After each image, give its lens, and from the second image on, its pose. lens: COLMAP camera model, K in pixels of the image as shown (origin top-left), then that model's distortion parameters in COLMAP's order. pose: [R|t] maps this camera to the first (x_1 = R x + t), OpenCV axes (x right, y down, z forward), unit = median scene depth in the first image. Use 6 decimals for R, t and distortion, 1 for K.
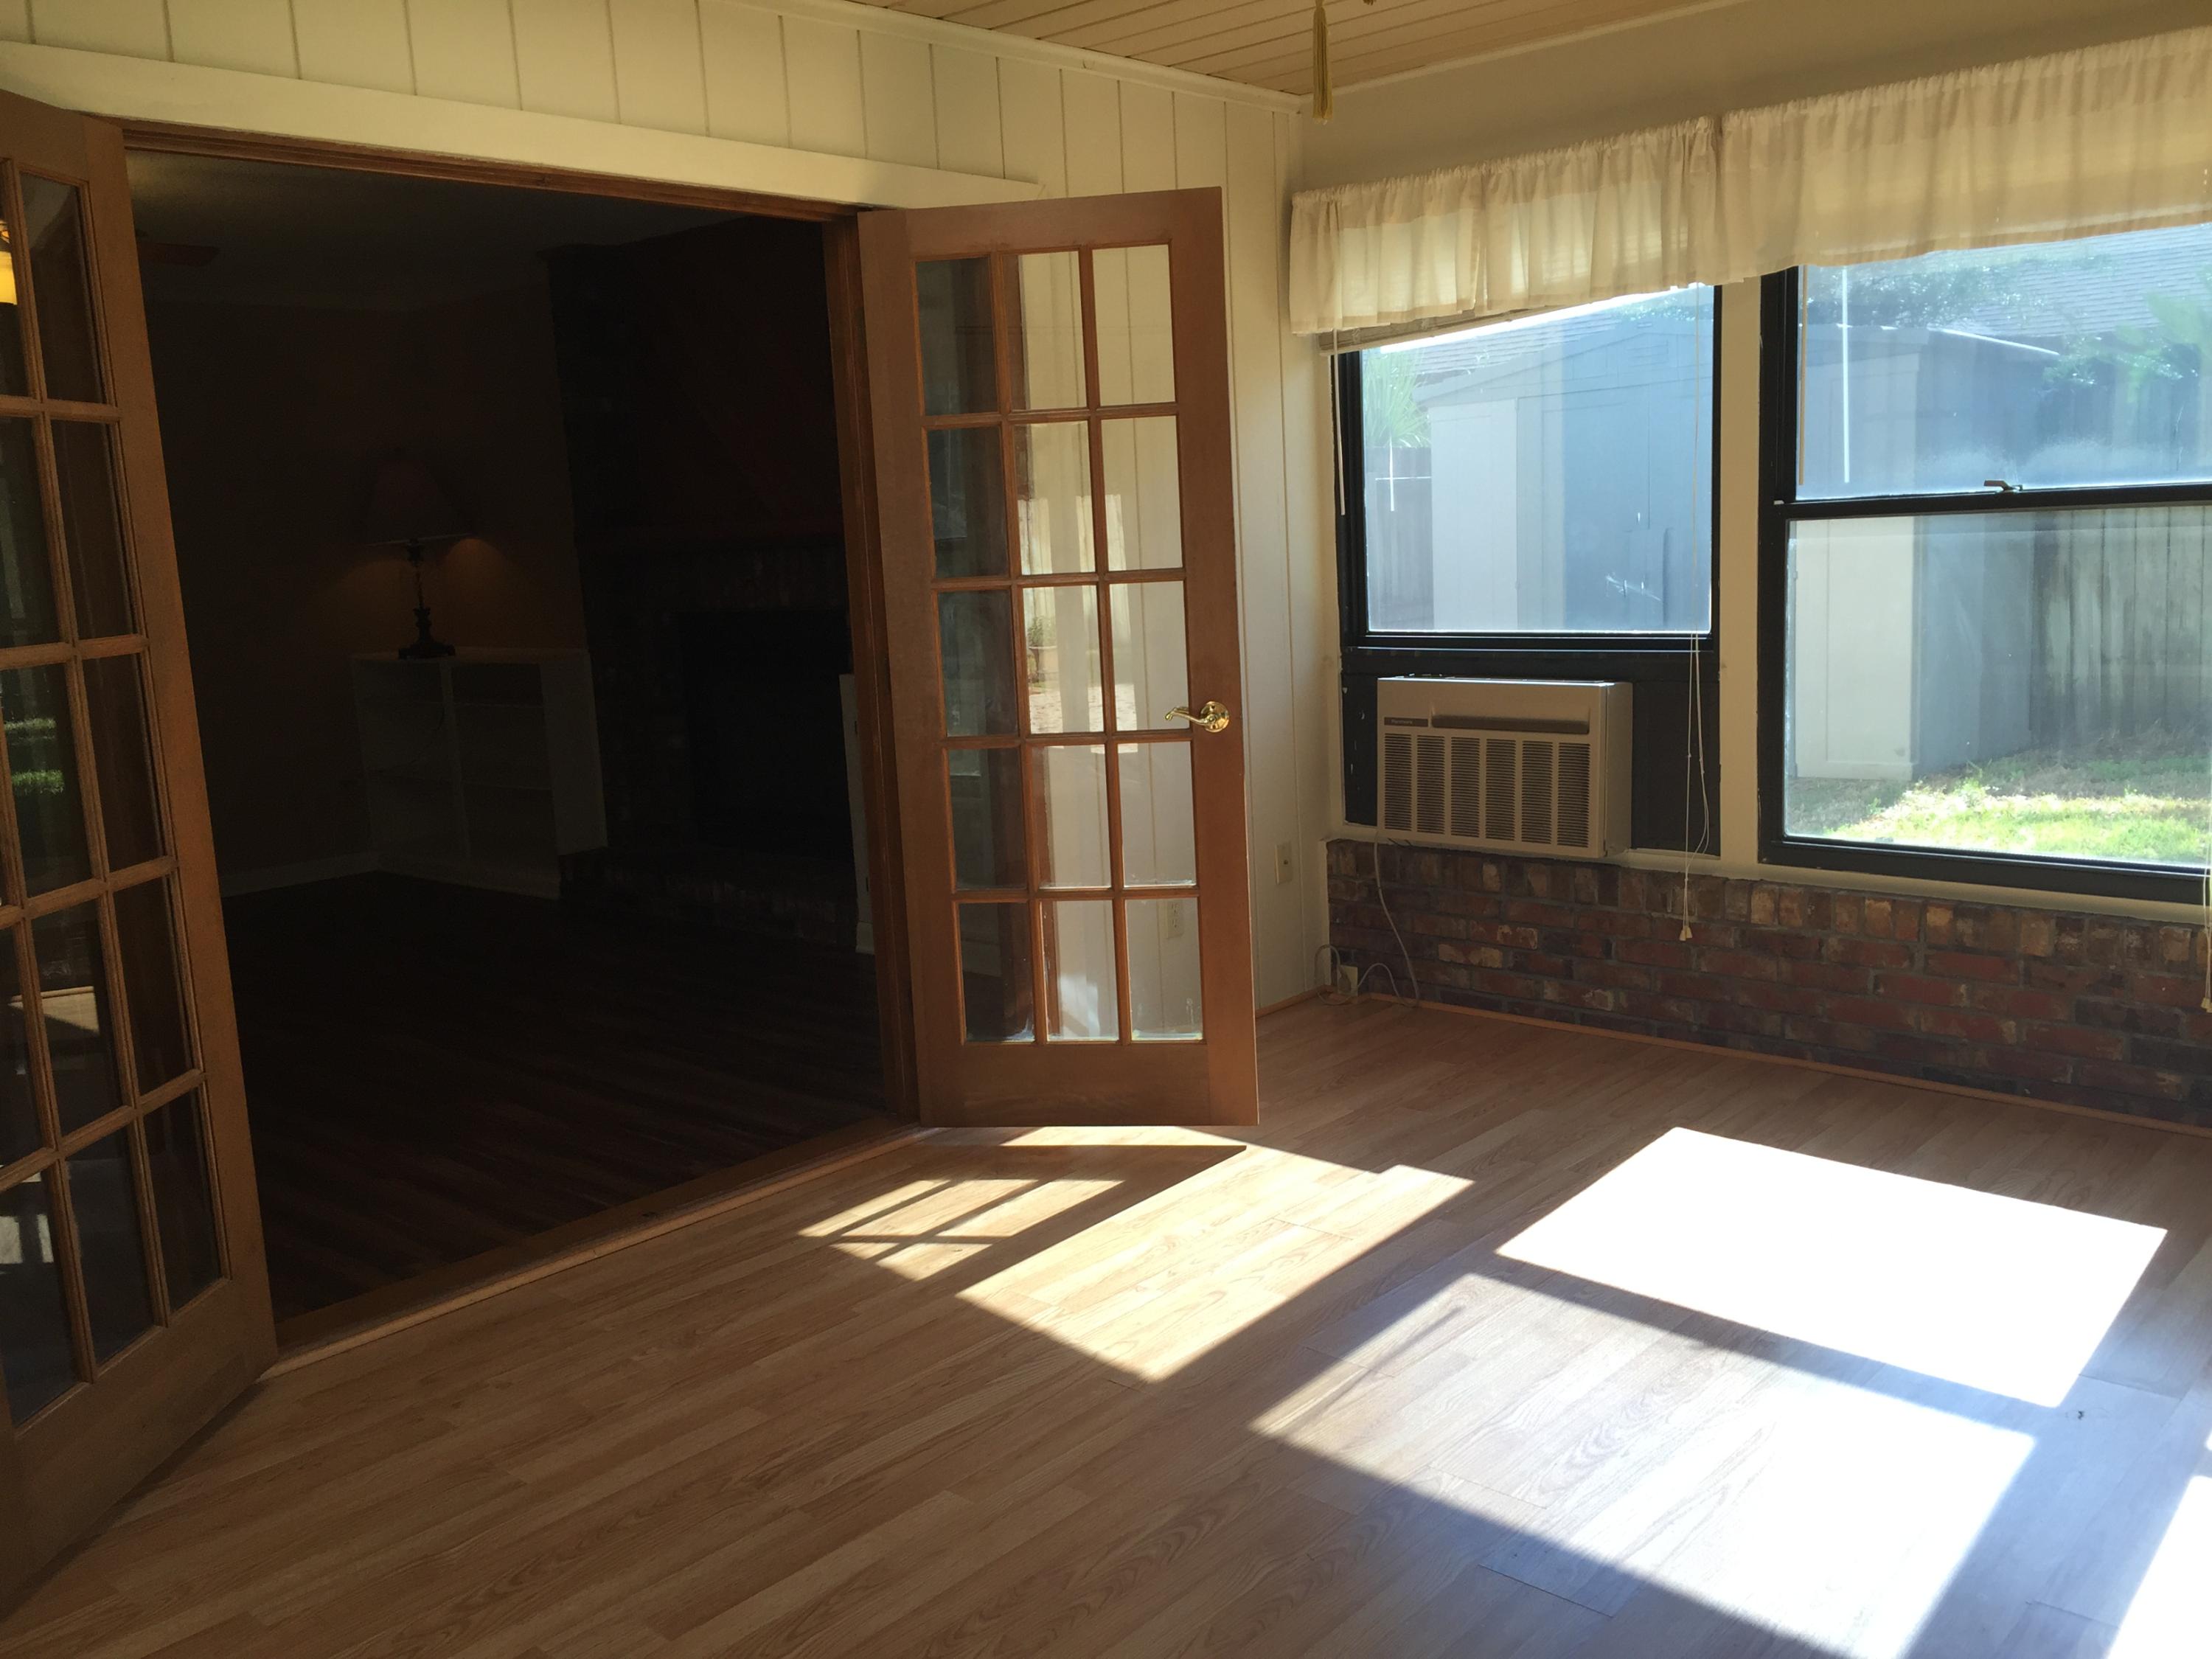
lens RADIAL K [[1901.1, 0, 1115.2], [0, 1901.1, 833.4], [0, 0, 1]] dist [0.084605, -0.108914]
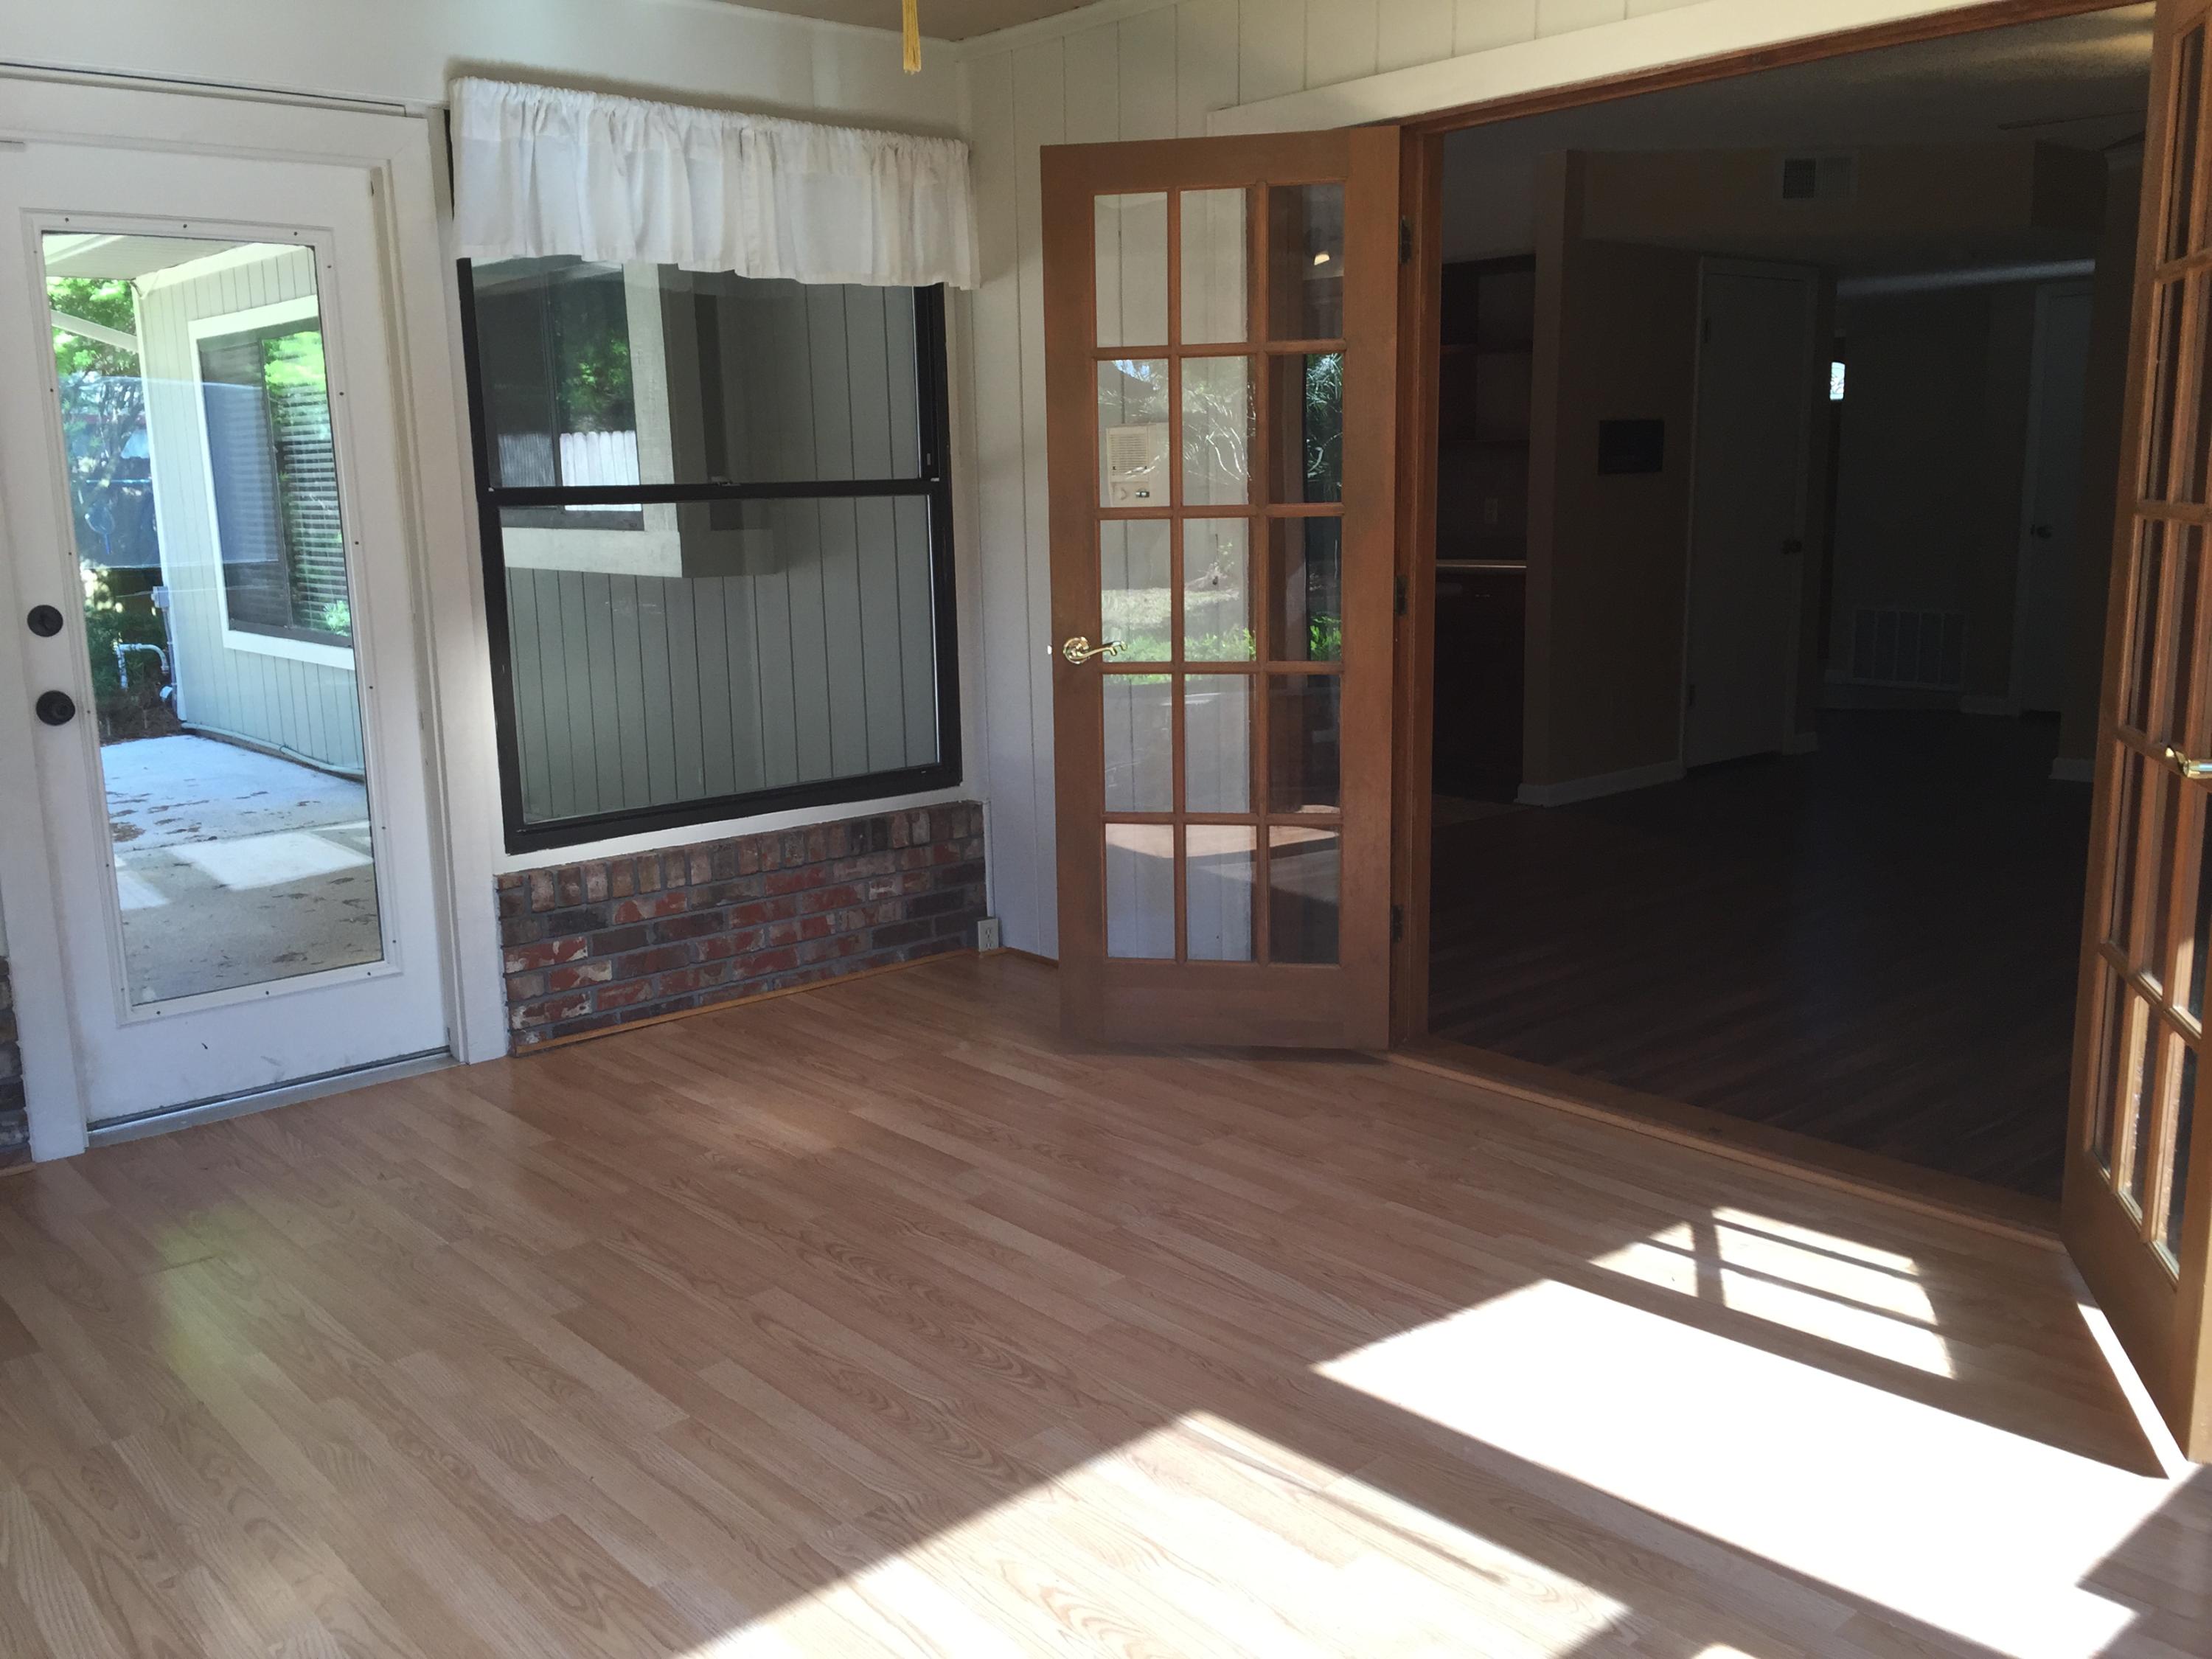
lens RADIAL K [[1901.1, 0, 1094.8], [0, 1901.1, 830.6], [0, 0, 1]] dist [0.084605, -0.108914]
pose [[-0.113360, 0.244494, -0.963002, 0.826918], [-0.131130, 0.957089, 0.258429, -0.189109], [0.984863, 0.155574, -0.076435, 0.863335]]
